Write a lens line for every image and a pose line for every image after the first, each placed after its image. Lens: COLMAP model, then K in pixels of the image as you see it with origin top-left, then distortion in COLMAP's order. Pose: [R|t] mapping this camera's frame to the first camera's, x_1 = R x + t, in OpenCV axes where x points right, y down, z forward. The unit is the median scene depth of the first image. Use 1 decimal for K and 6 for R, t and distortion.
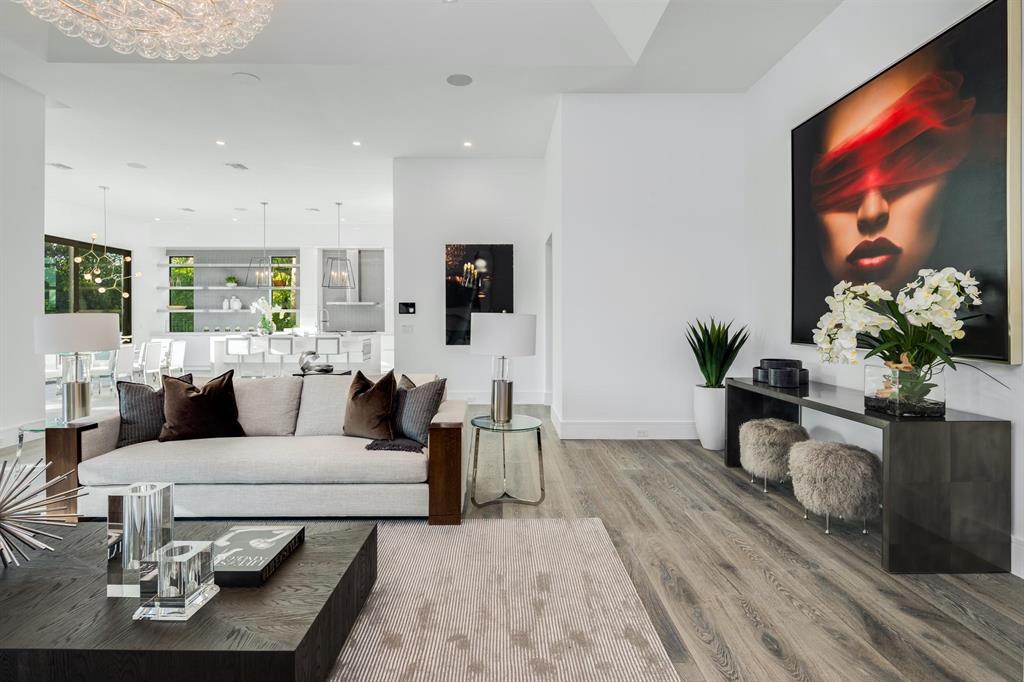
lens RADIAL K [[494.3, 0, 488.2], [0, 494.3, 326.8], [0, 0, 1]] dist [0.001055, -0.001106]
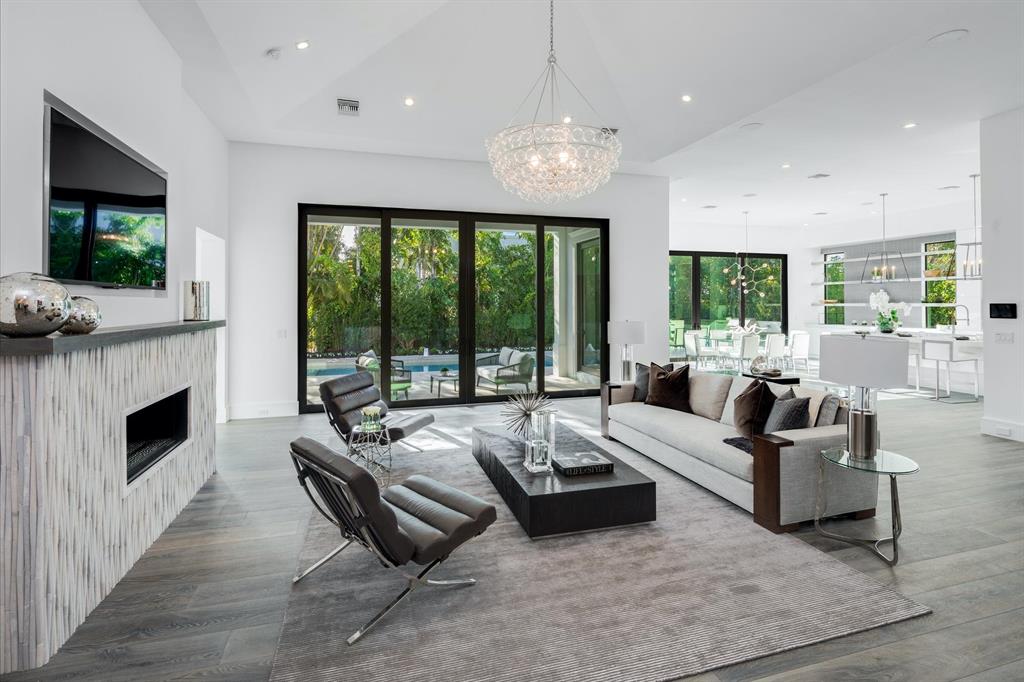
lens RADIAL K [[494.3, 0, 508.6], [0, 494.3, 303.8], [0, 0, 1]] dist [0.001055, -0.001106]
pose [[0.274762, -0.001536, -0.961511, 0.665201], [-0.011008, 0.999928, -0.004743, -0.069012], [0.961449, 0.011887, 0.274725, 0.123111]]
